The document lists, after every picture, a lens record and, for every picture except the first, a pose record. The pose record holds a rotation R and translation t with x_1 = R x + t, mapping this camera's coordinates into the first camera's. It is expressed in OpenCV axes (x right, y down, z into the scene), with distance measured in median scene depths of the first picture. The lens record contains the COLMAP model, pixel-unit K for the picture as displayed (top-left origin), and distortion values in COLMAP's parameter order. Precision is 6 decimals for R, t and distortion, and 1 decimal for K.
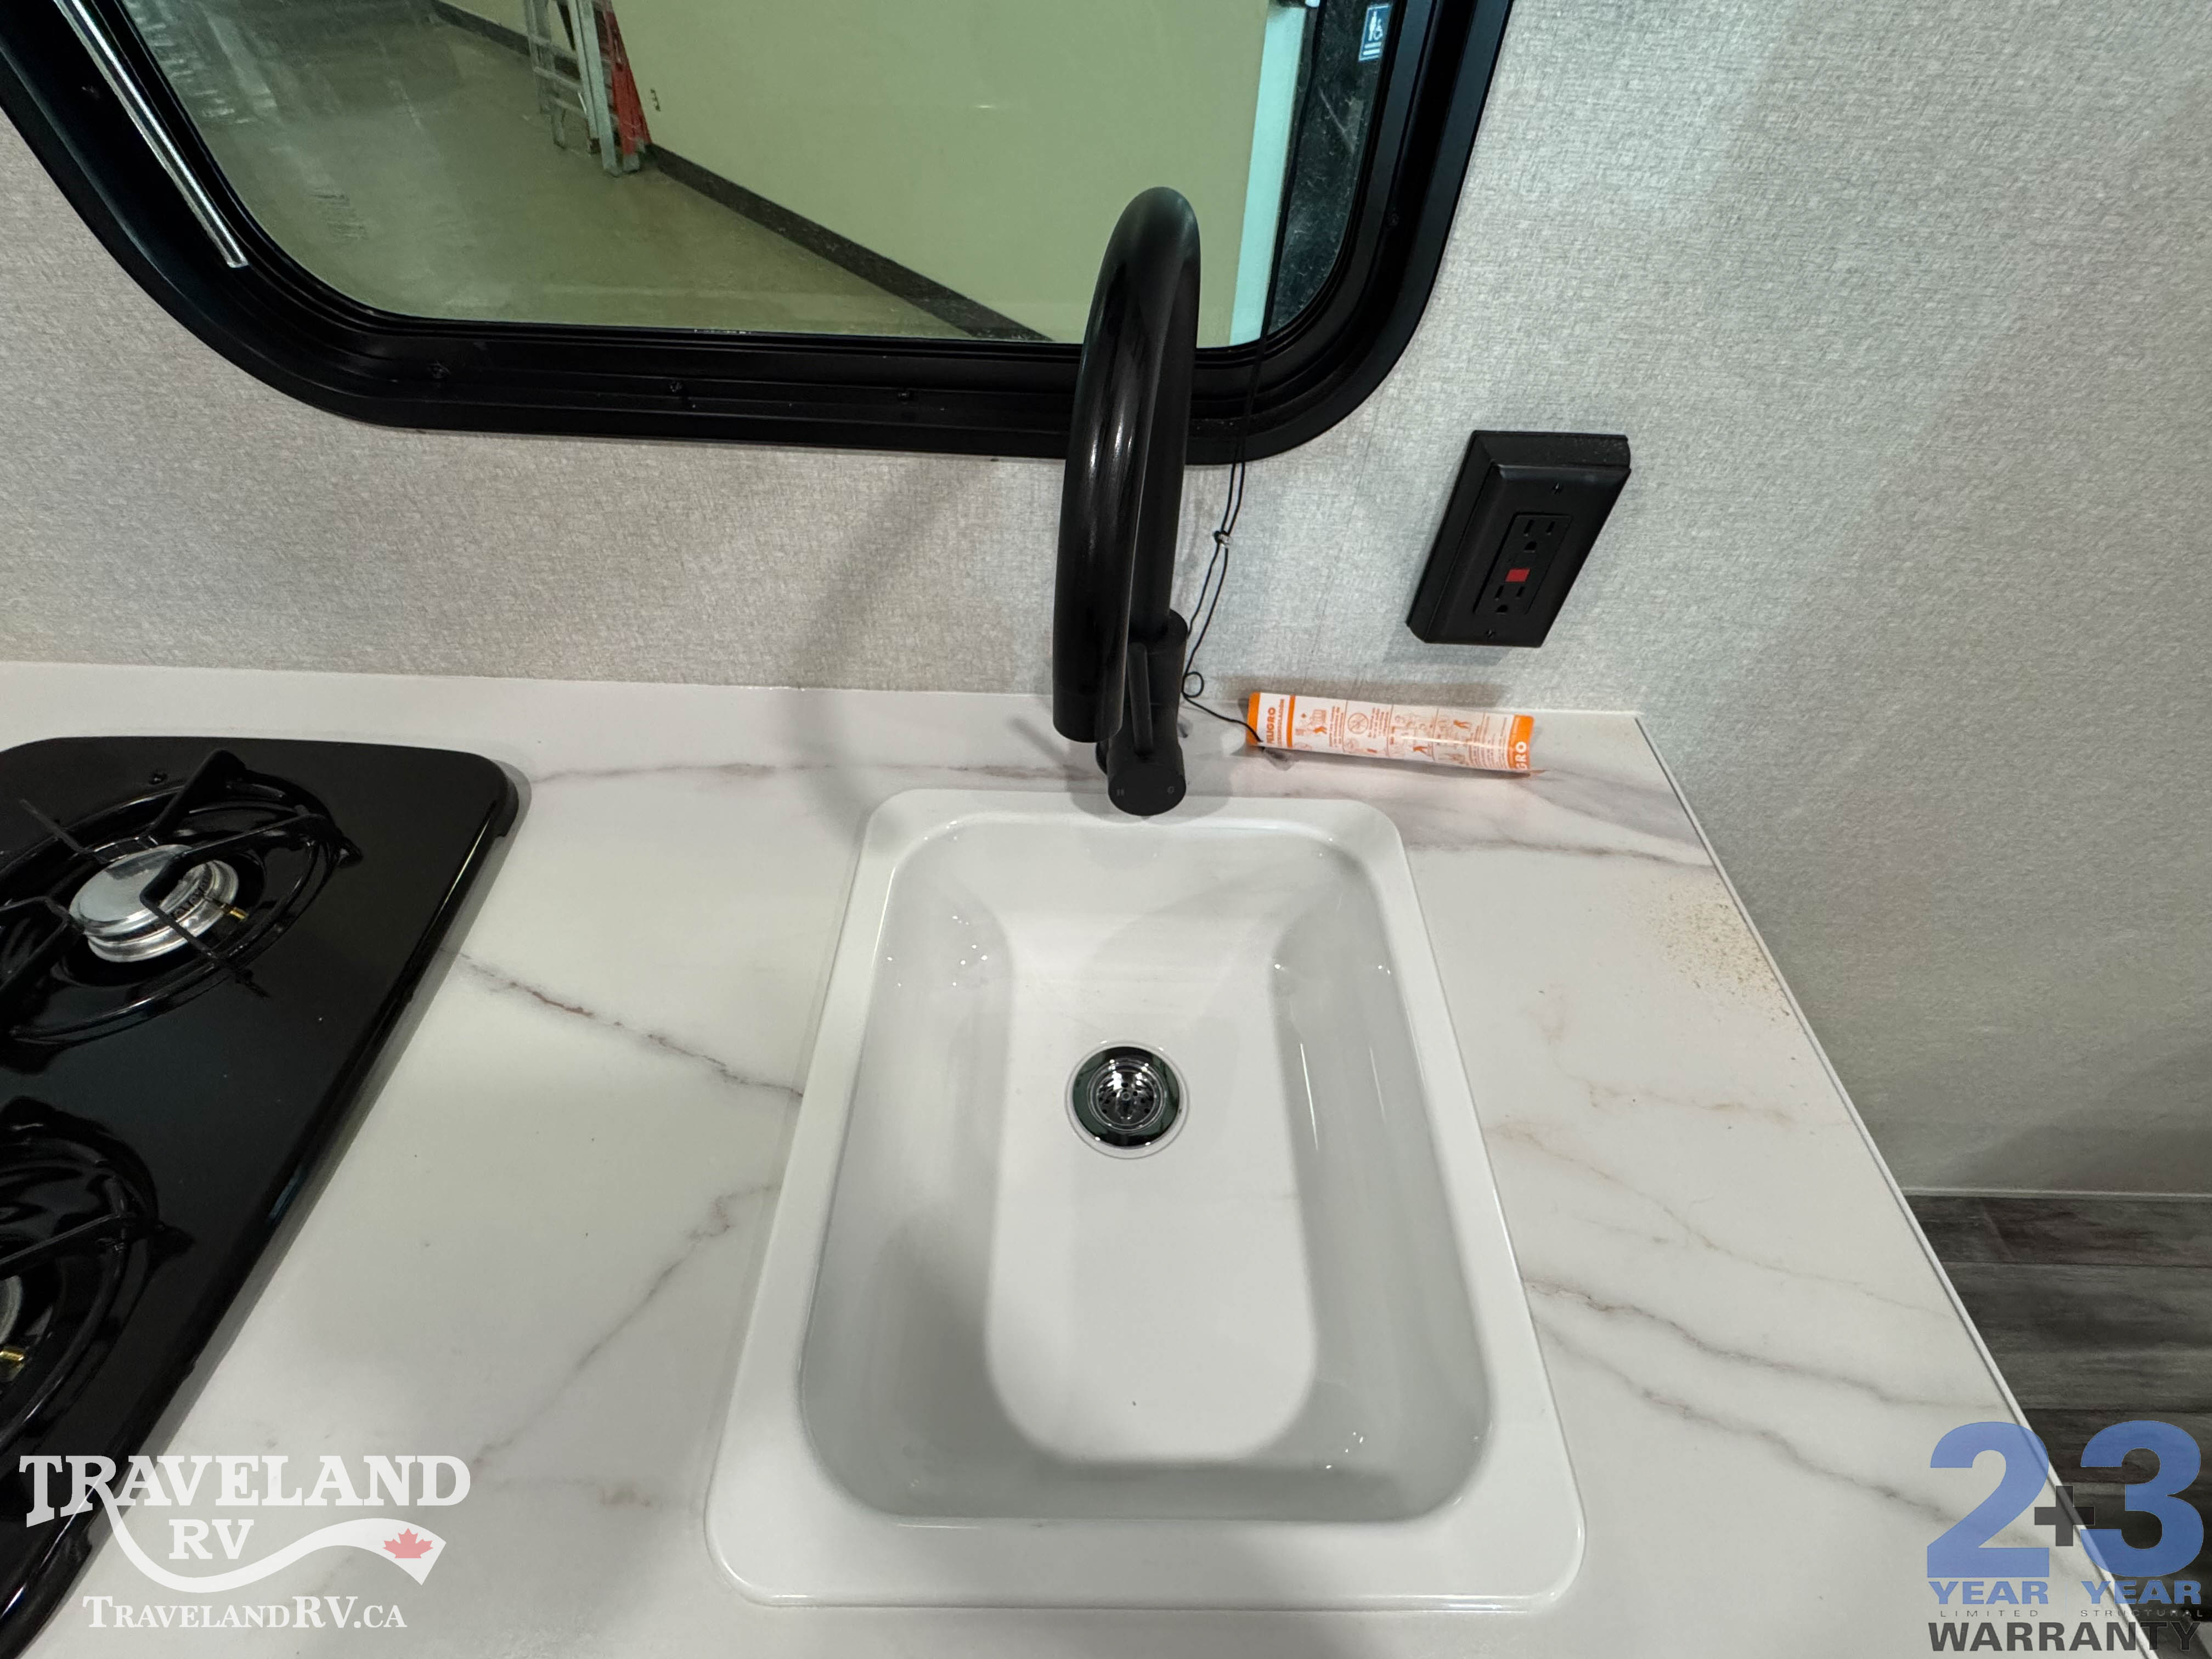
lens RADIAL K [[907.8, 0, 1106.0], [0, 907.8, 829.5], [0, 0, 1]] dist [-0.005313, -0.000118]
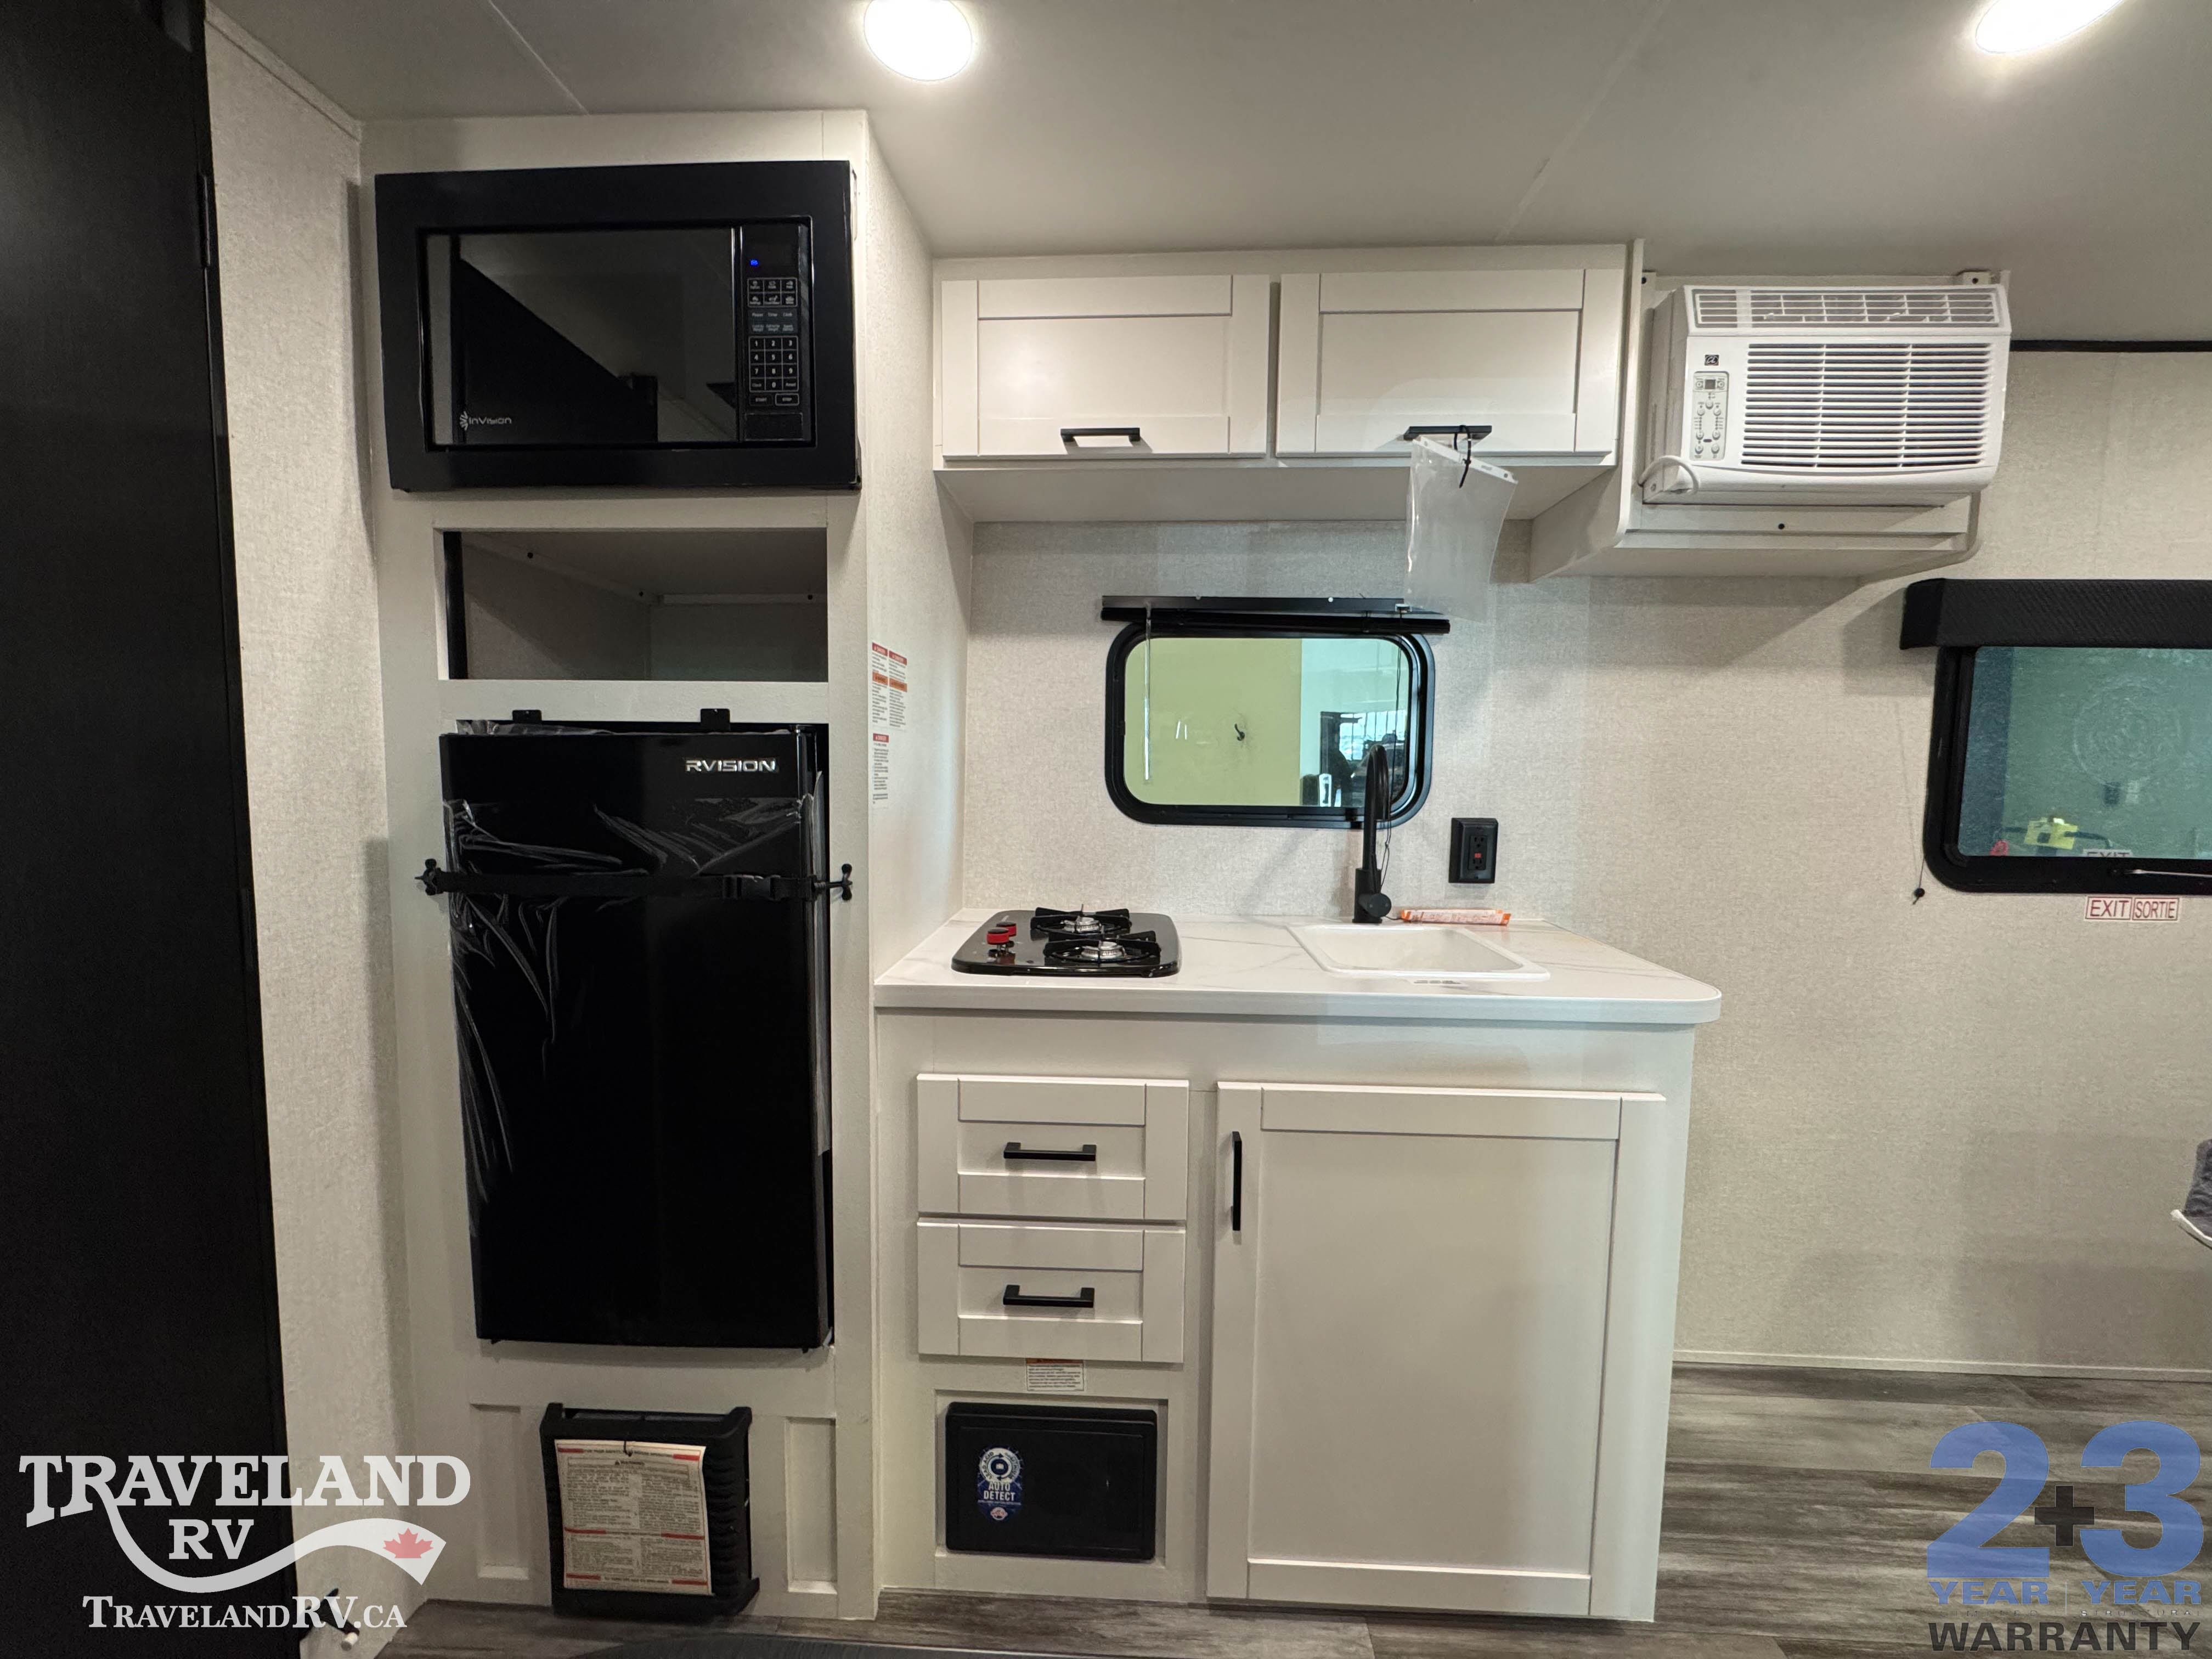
lens RADIAL K [[880.3, 0, 1106.0], [0, 880.3, 829.5], [0, 0, 1]] dist [-0.002417, -0.000063]
pose [[0.999381, -0.017002, -0.030784, -0.738037], [-0.009726, 0.707582, -0.706564, 1.772364], [0.033795, 0.706426, 0.706979, -1.272937]]
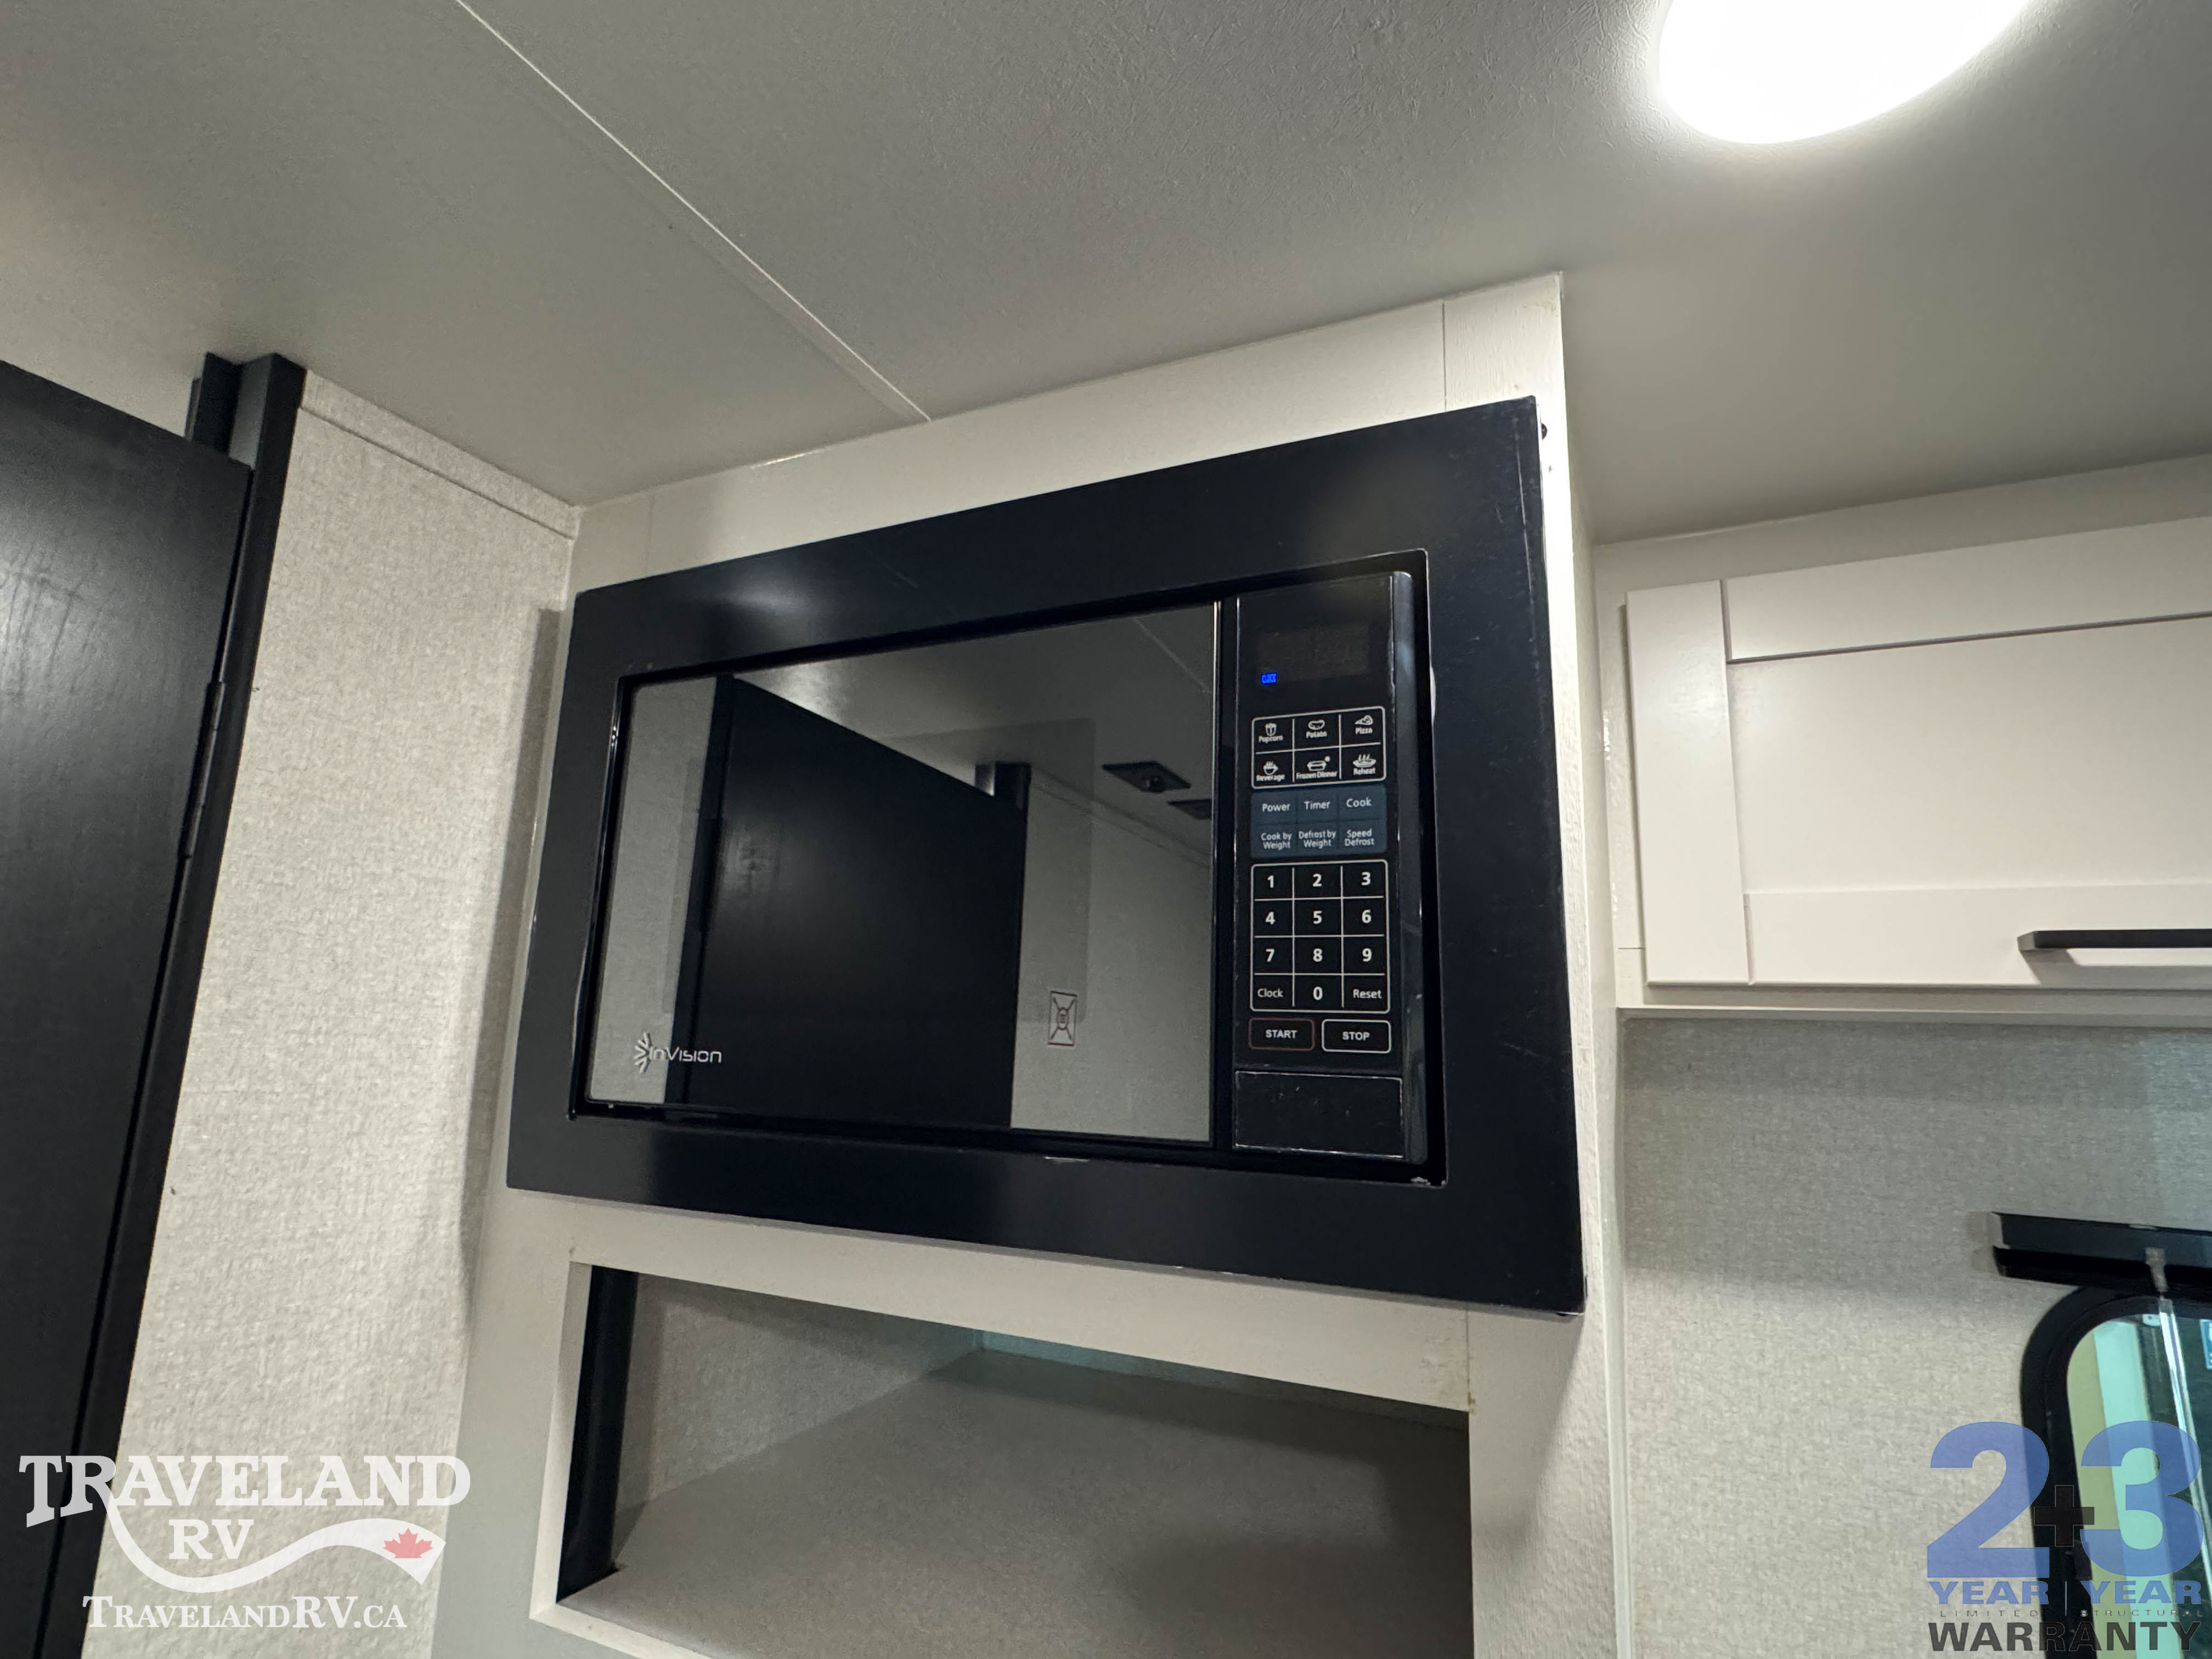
lens RADIAL K [[1095.9, 0, 1106.0], [0, 1095.9, 829.5], [0, 0, 1]] dist [-0.007626, 0.000149]
pose [[0.913408, -0.072721, -0.400496, -1.299783], [-0.310783, 0.510811, -0.801552, 0.416197], [0.262868, 0.856612, 0.443979, -1.152812]]
